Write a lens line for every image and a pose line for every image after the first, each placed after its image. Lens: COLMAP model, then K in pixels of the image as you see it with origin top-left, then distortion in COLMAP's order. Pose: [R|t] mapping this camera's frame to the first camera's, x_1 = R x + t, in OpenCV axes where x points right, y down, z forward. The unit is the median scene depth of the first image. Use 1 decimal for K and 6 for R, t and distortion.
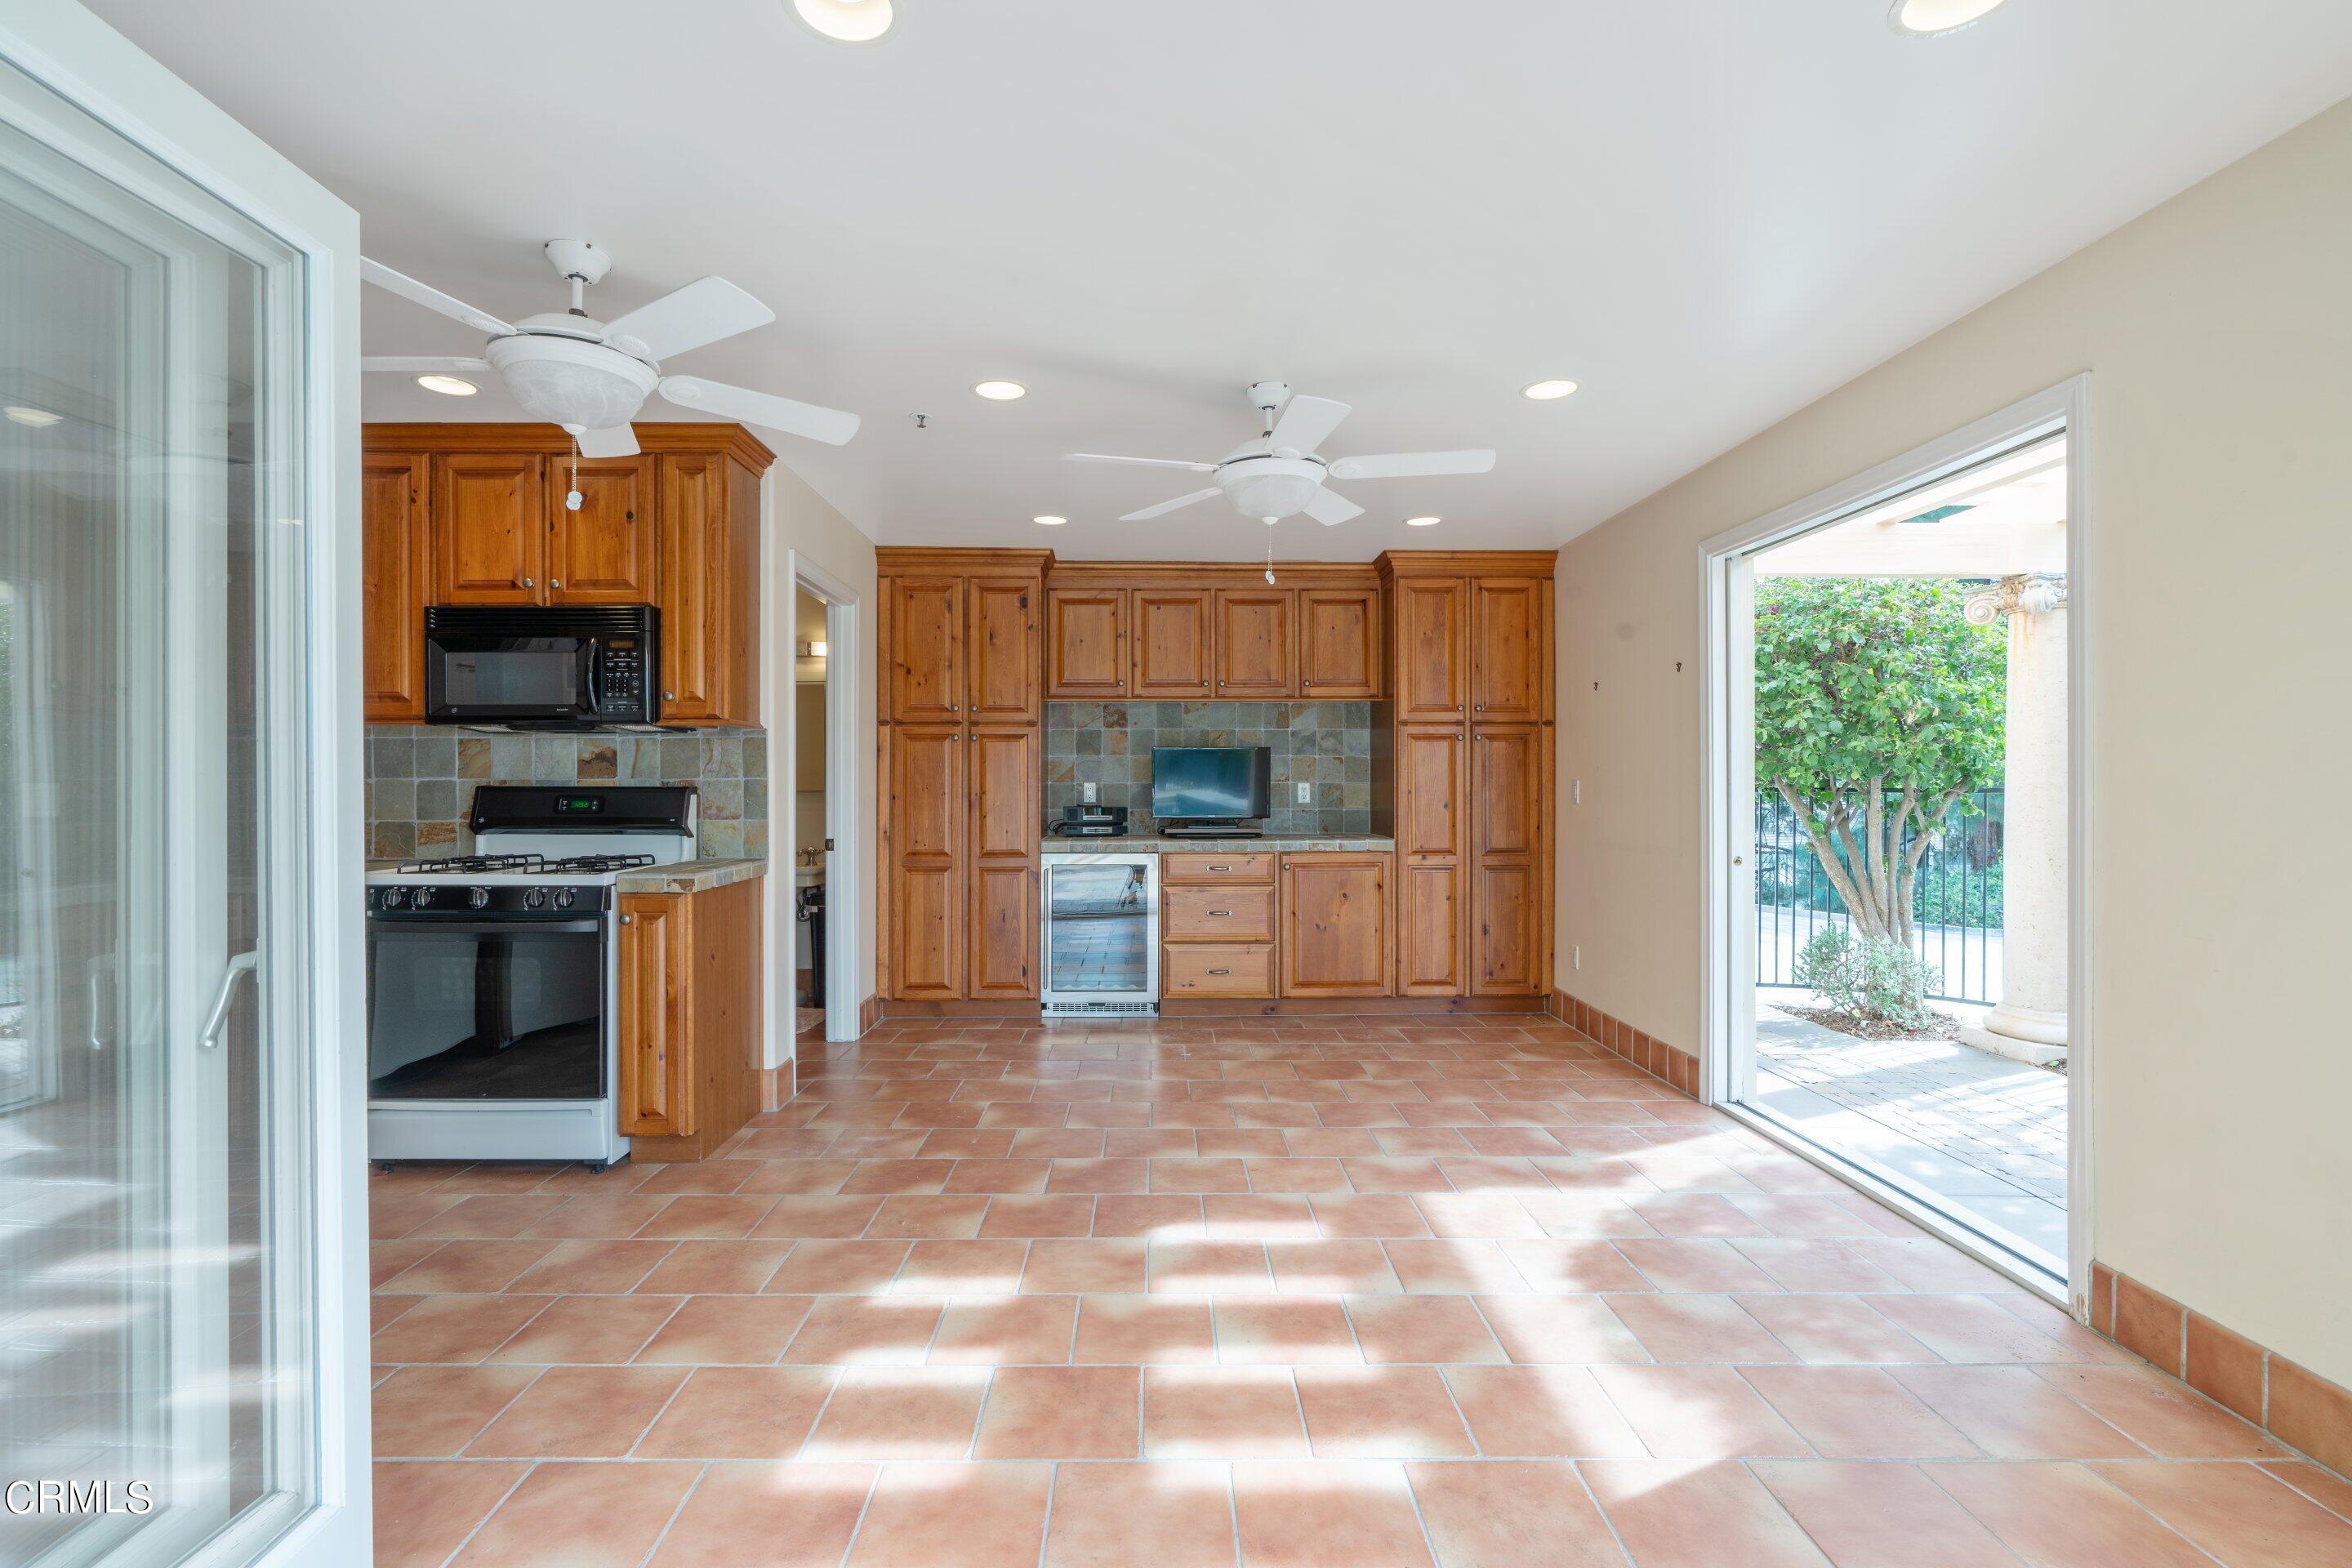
lens RADIAL K [[1056.2, 0, 1155.2], [0, 1056.2, 789.3], [0, 0, 1]] dist [-0.007309, 0.002924]
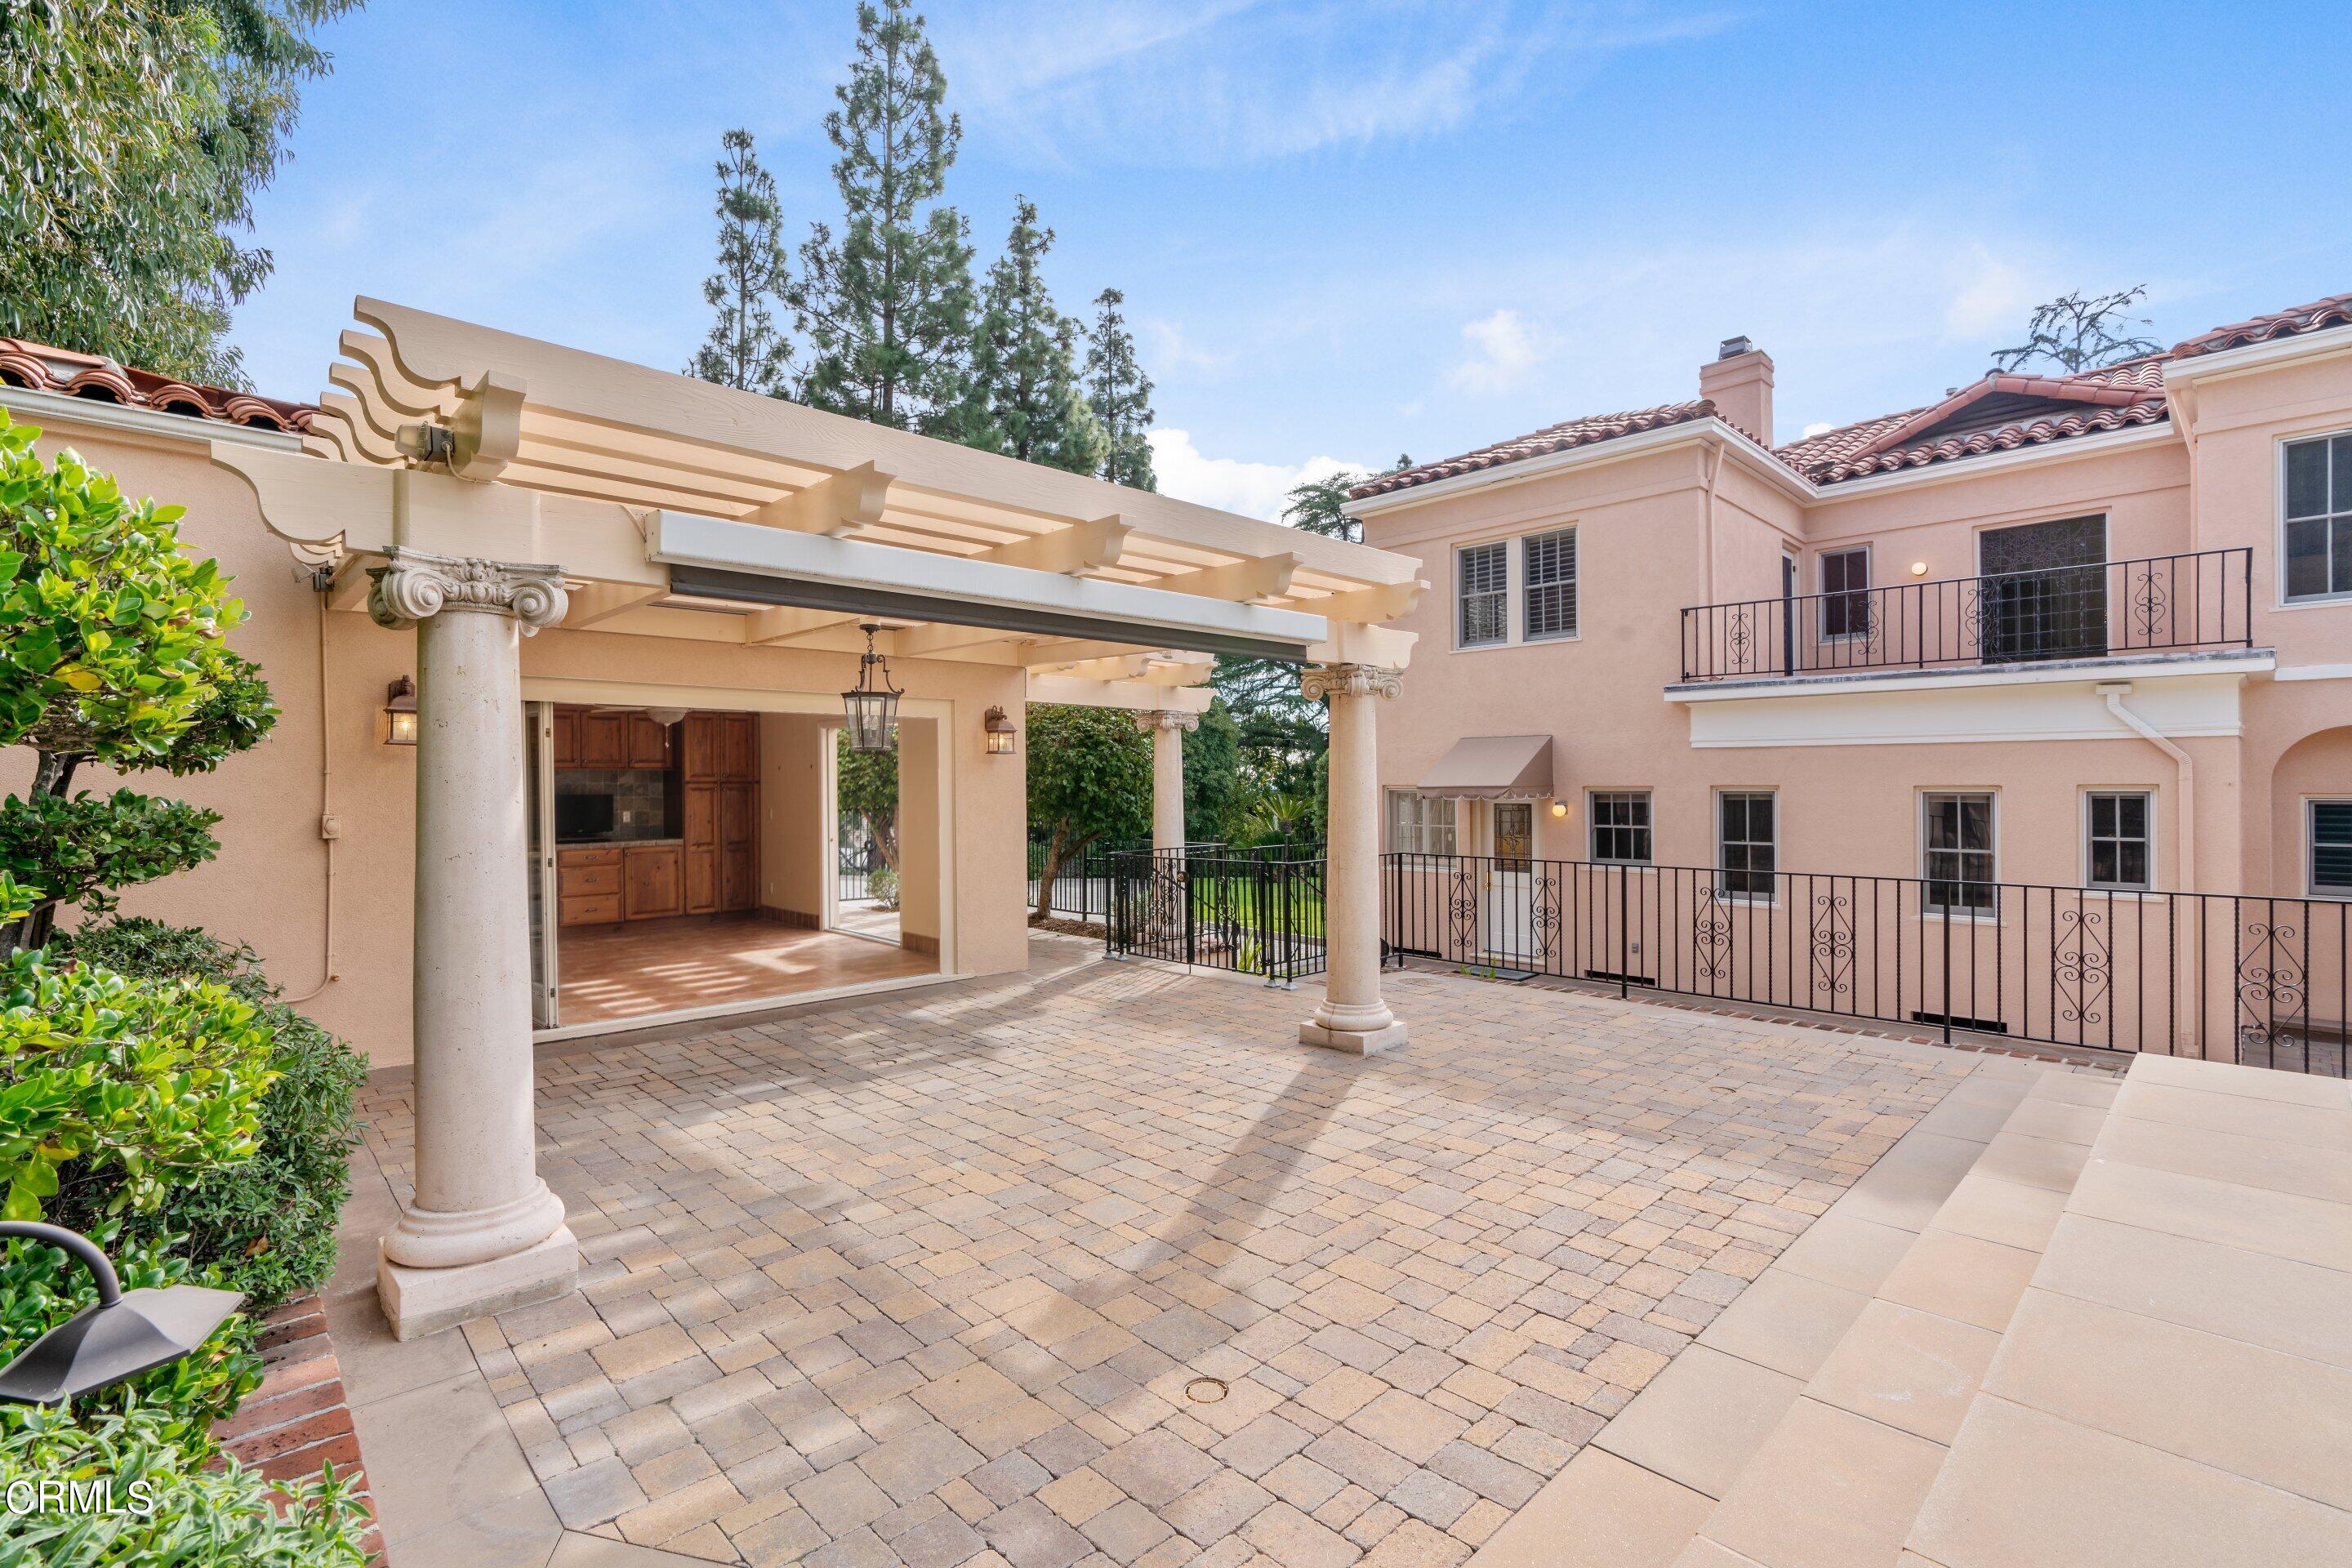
lens RADIAL K [[1056.2, 0, 1179.4], [0, 1056.2, 786.2], [0, 0, 1]] dist [-0.007309, 0.002924]
pose [[0.723239, -0.006996, 0.690563, -0.669303], [0.011616, 0.999930, -0.002035, -0.054493], [-0.690500, 0.009493, 0.723270, -1.572190]]
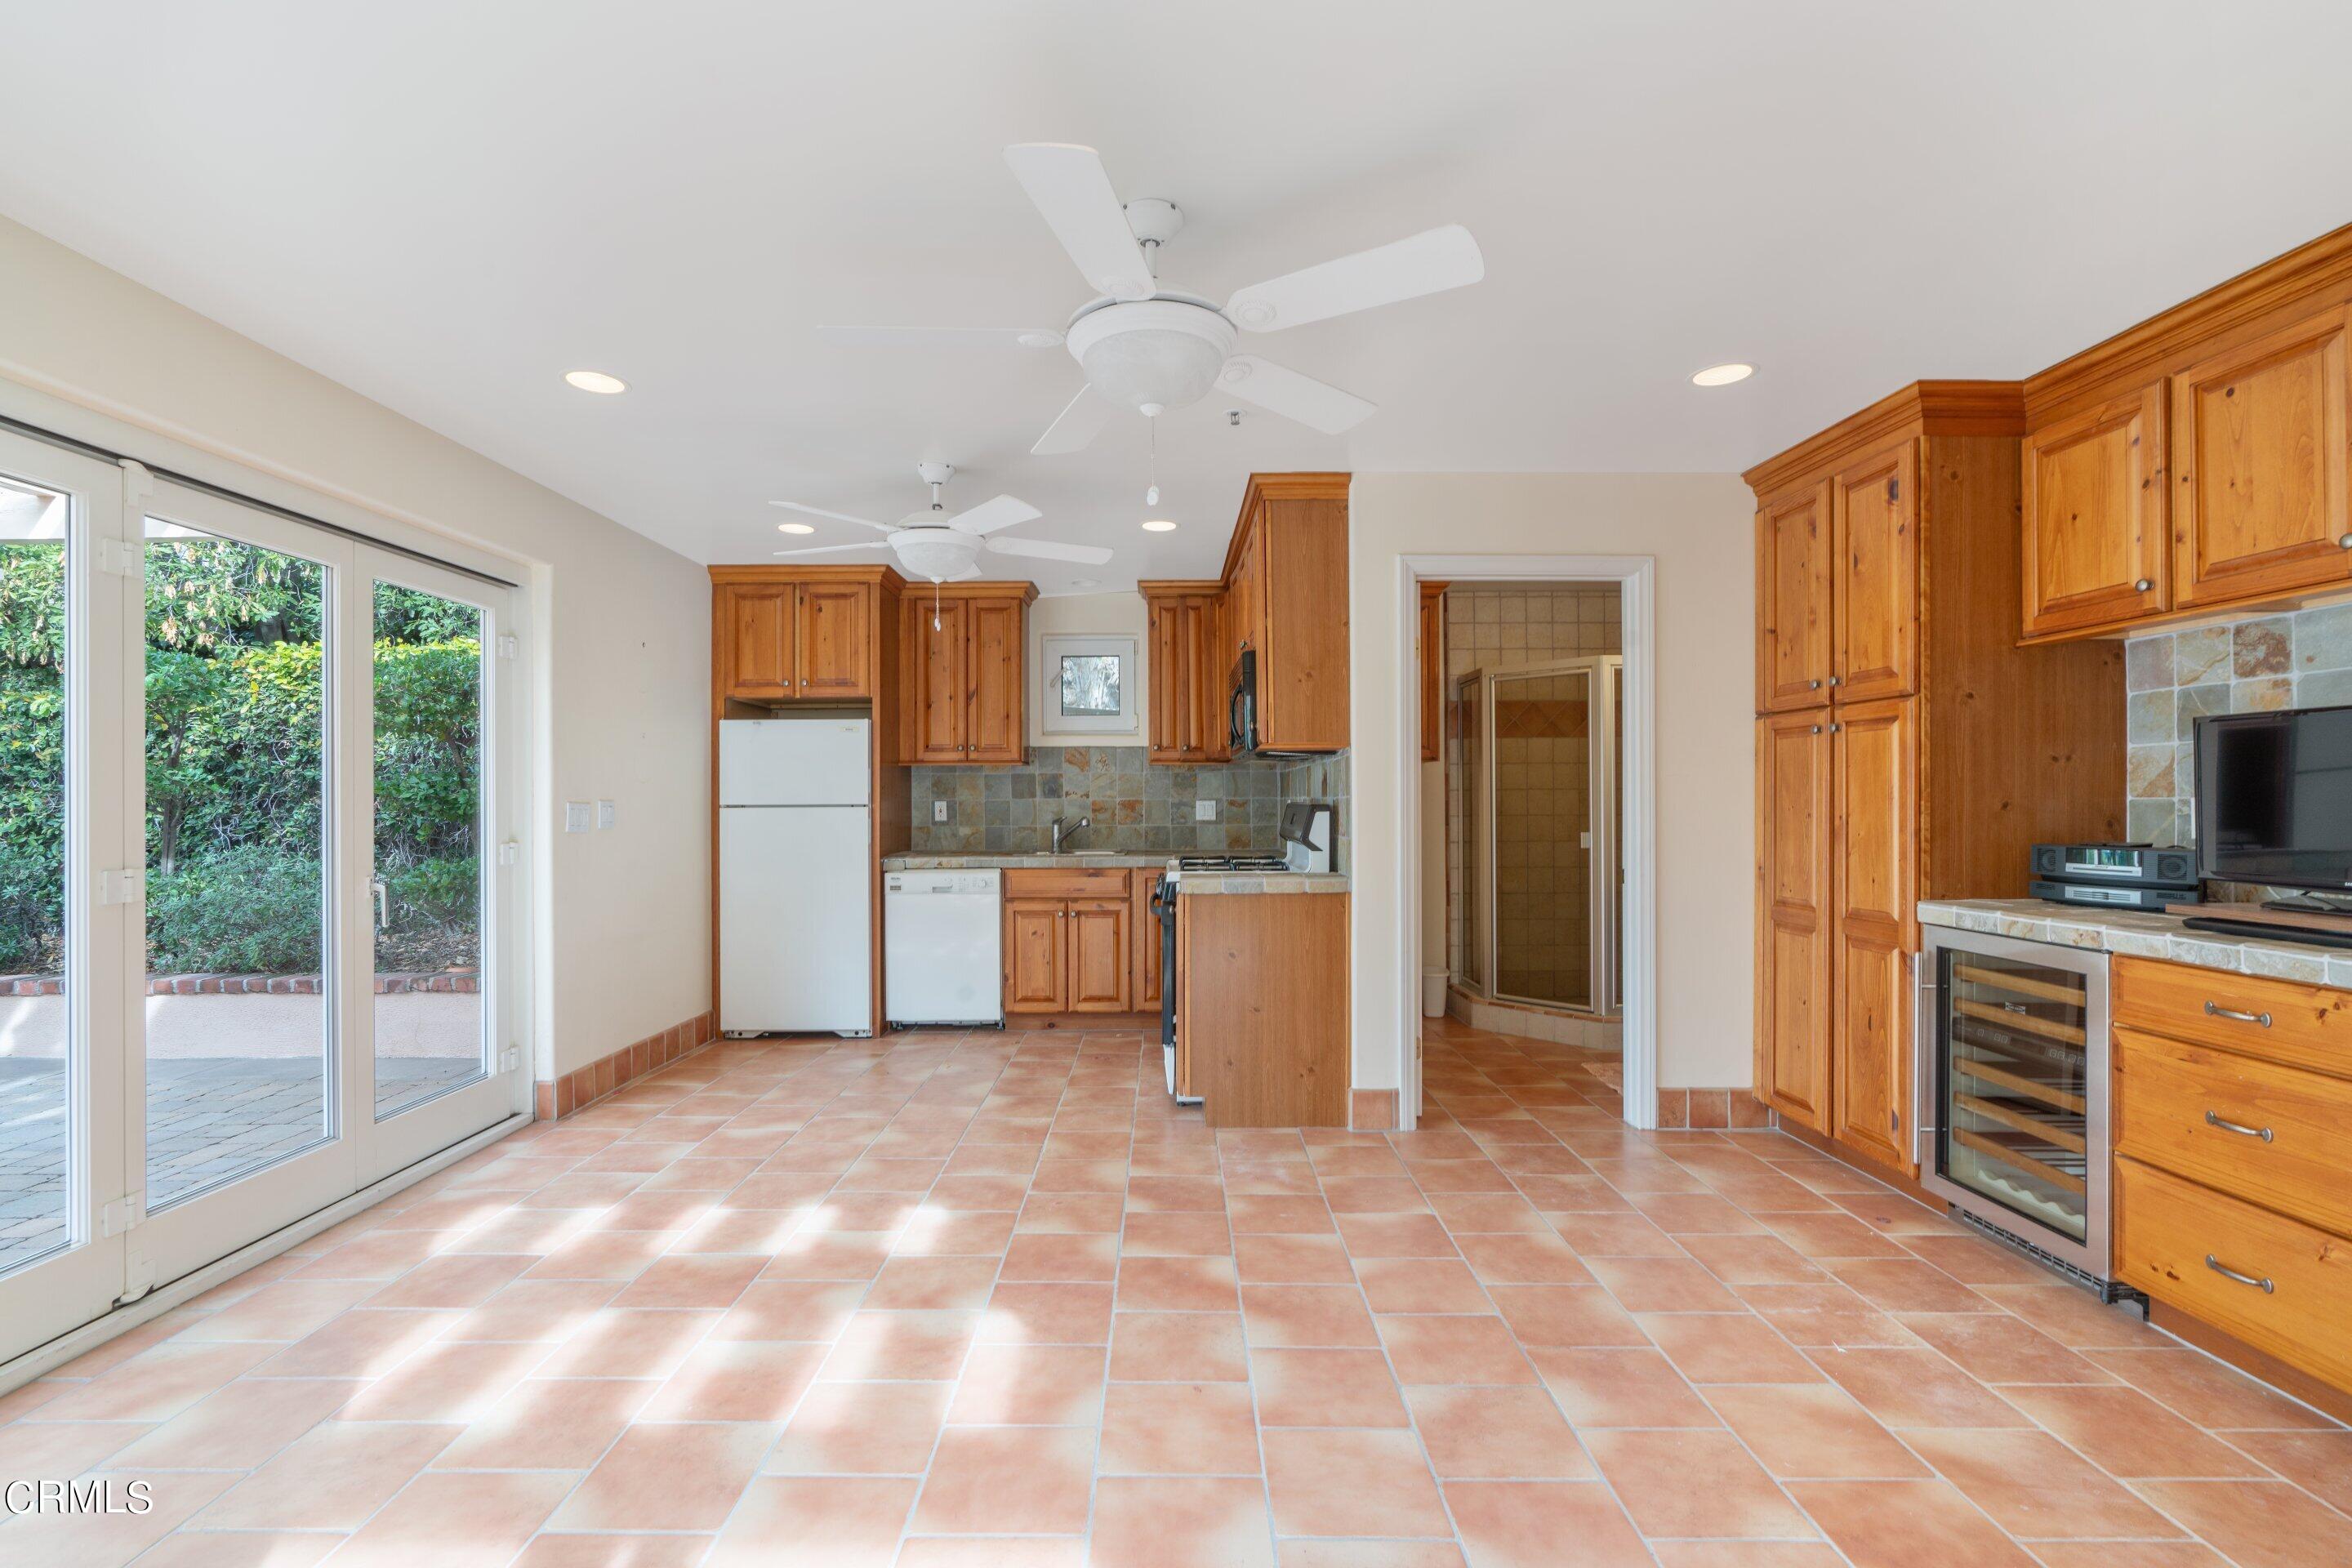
lens RADIAL K [[1056.2, 0, 1158.7], [0, 1056.2, 797.6], [0, 0, 1]] dist [-0.007309, 0.002924]
pose [[-0.014534, -0.003926, -0.999887, 0.622403], [-0.001685, 0.999991, -0.003901, -0.005581], [0.999893, 0.001628, -0.014541, 0.810706]]
